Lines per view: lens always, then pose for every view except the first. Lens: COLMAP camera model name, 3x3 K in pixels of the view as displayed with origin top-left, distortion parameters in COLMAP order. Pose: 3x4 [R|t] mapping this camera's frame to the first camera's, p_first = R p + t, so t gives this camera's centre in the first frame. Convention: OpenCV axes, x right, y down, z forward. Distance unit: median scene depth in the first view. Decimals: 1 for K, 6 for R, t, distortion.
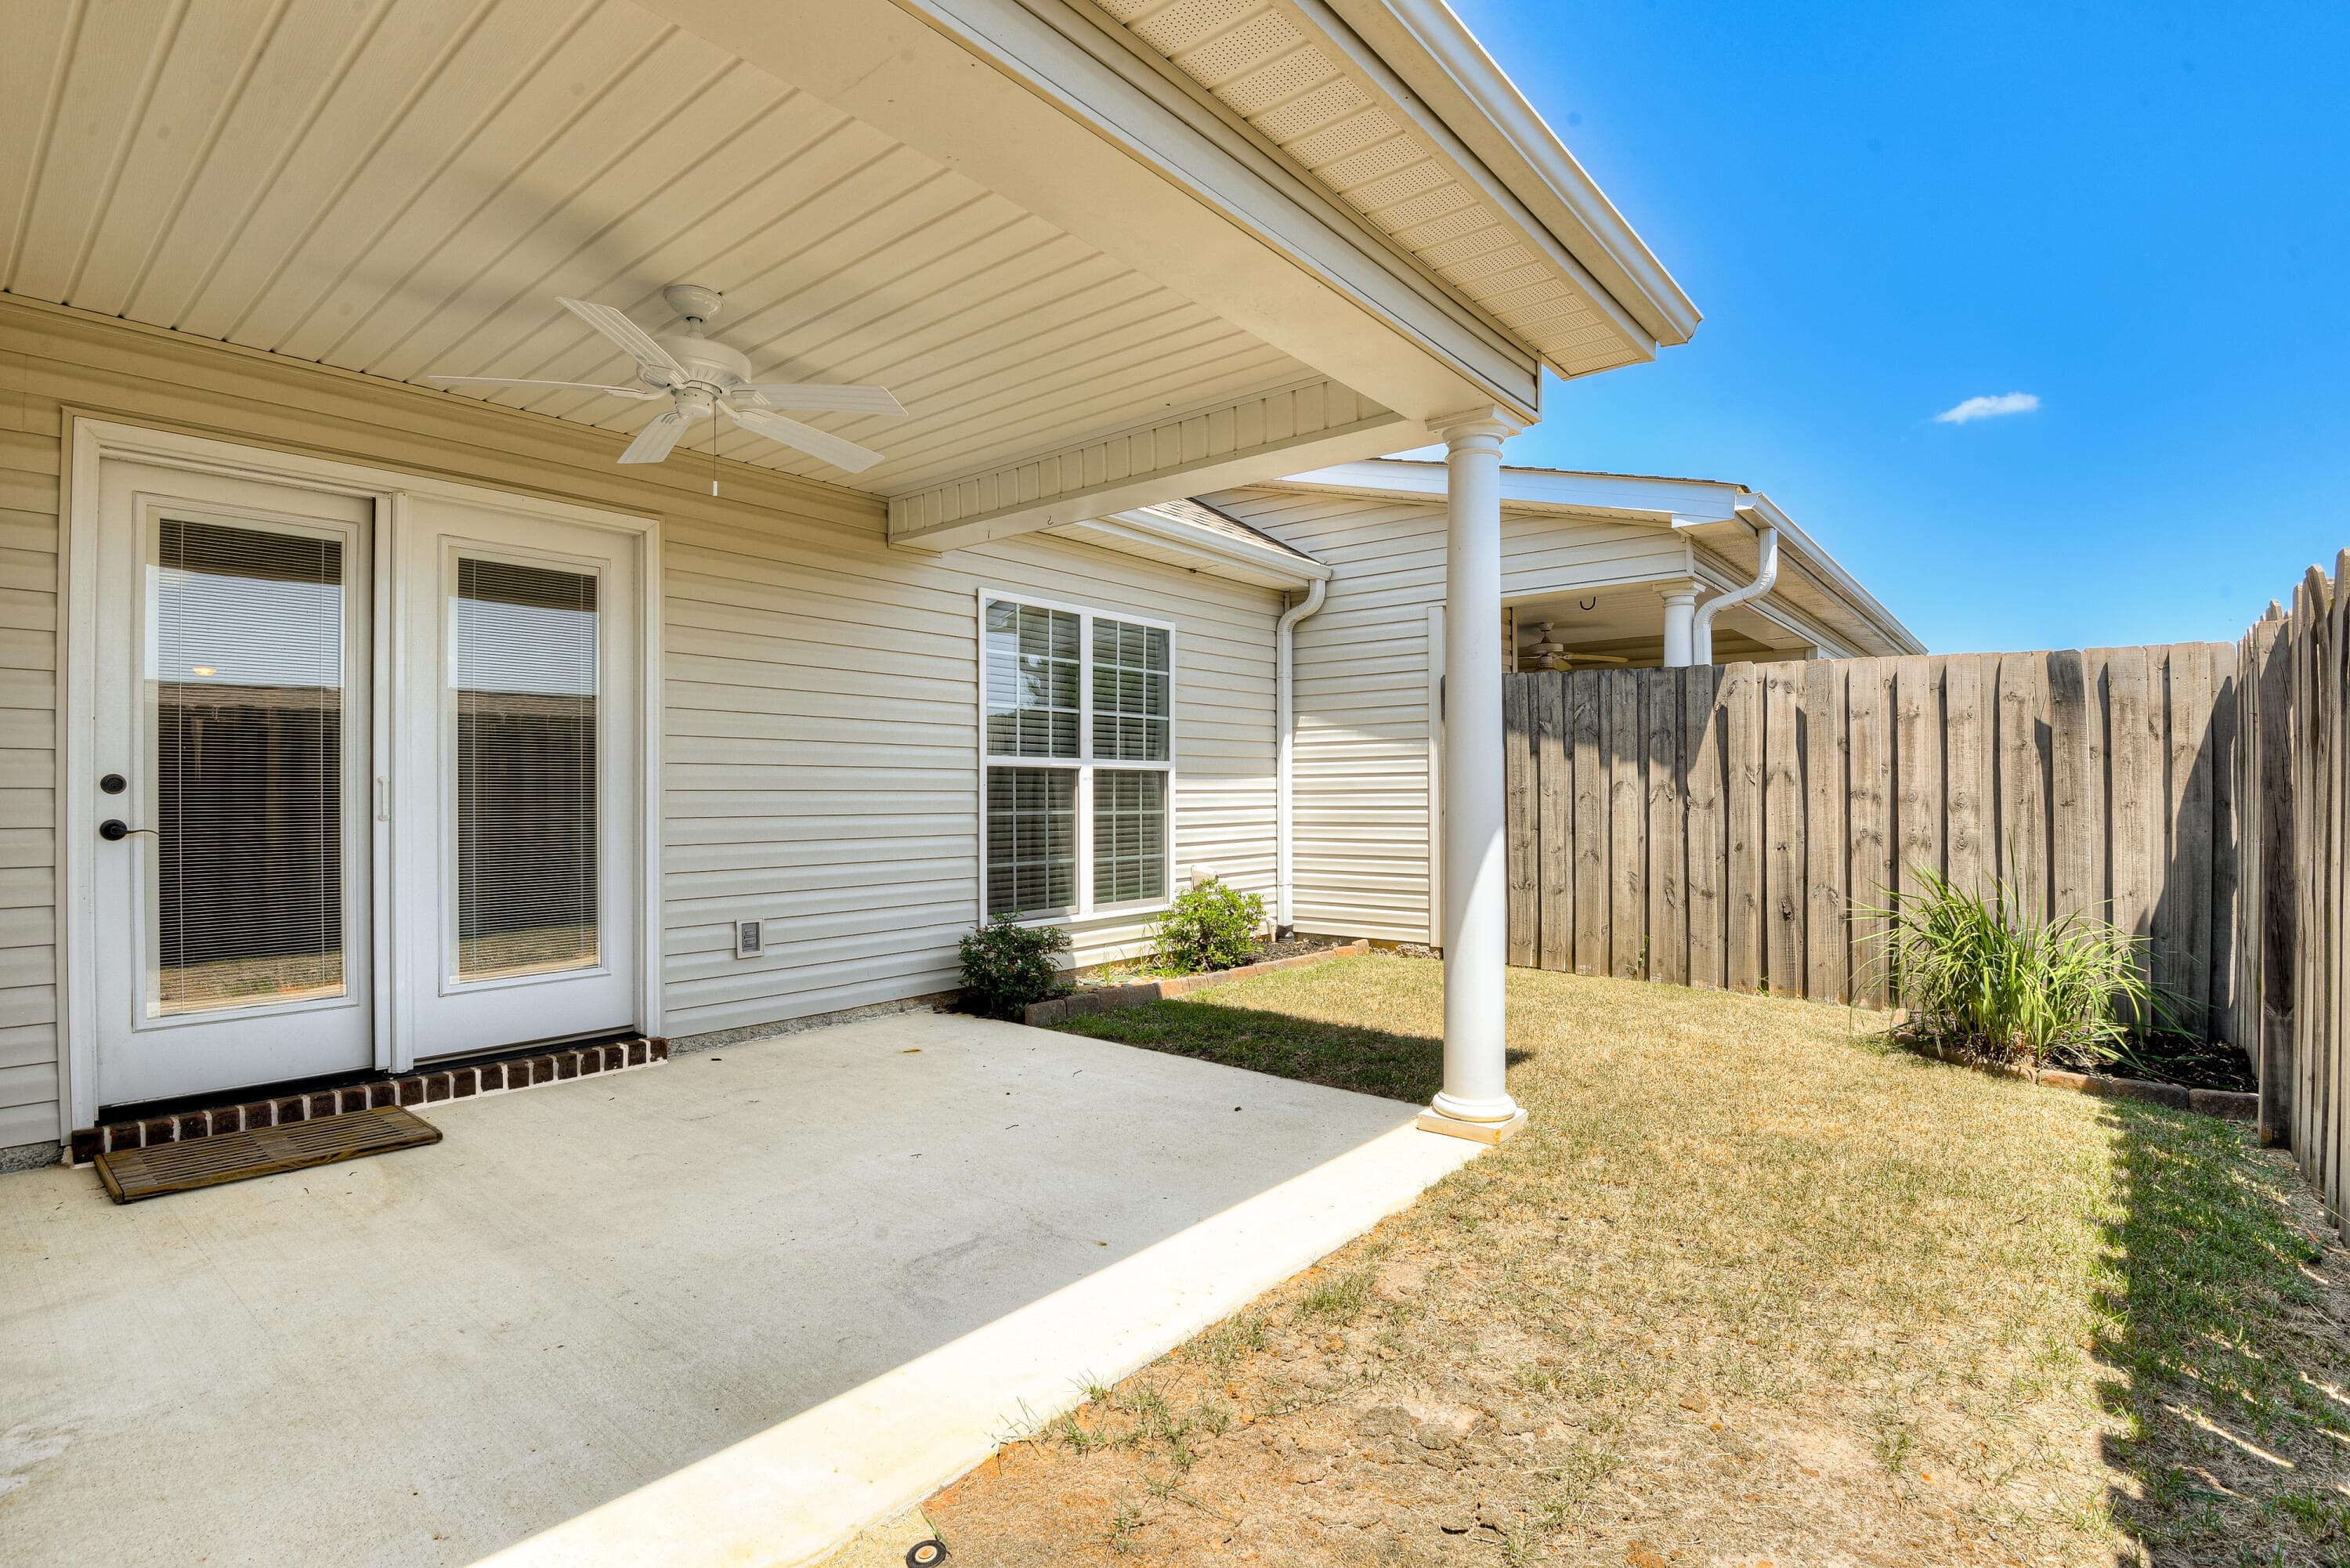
lens RADIAL K [[1125.7, 0, 1232.3], [0, 1125.7, 783.9], [0, 0, 1]] dist [0.000164, -0.000091]
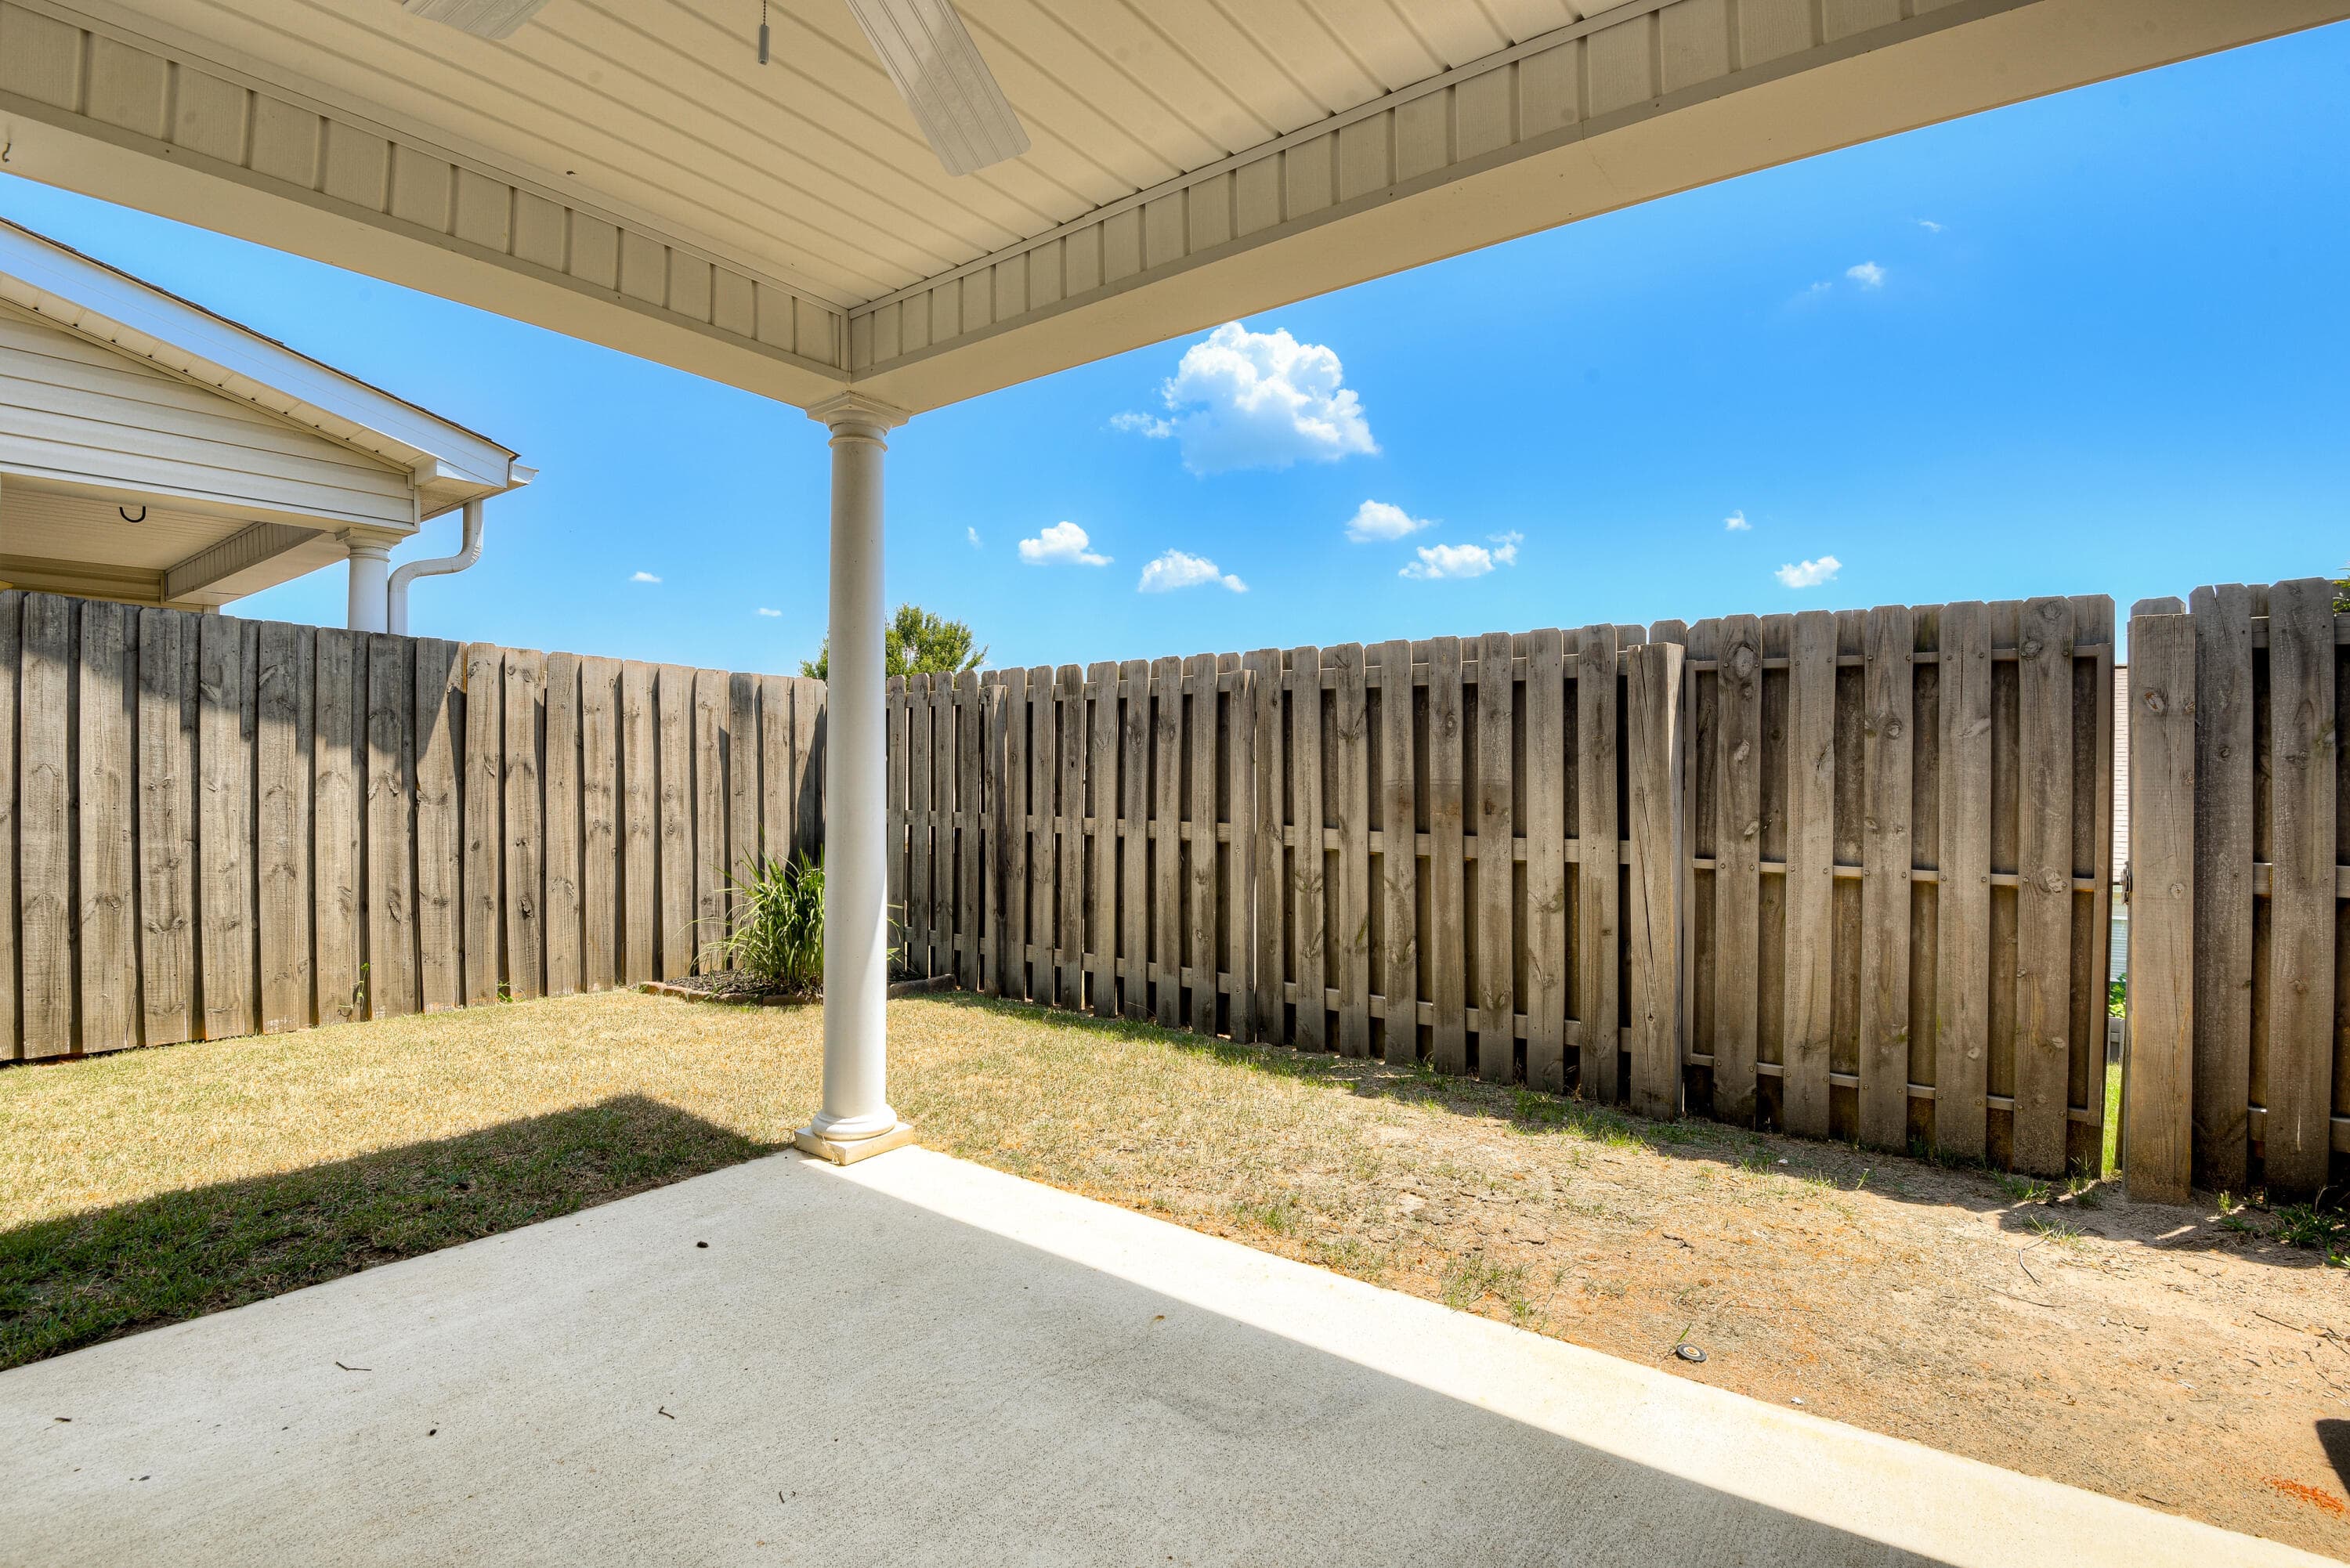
lens RADIAL K [[1116.5, 0, 1163.2], [0, 1116.5, 775.1], [0, 0, 1]] dist [-0.026125, -0.000132]
pose [[-0.008417, 0.000676, 0.999964, -0.453207], [-0.013220, 0.999912, -0.000787, -0.007529], [-0.999877, -0.013227, -0.008407, 0.465972]]
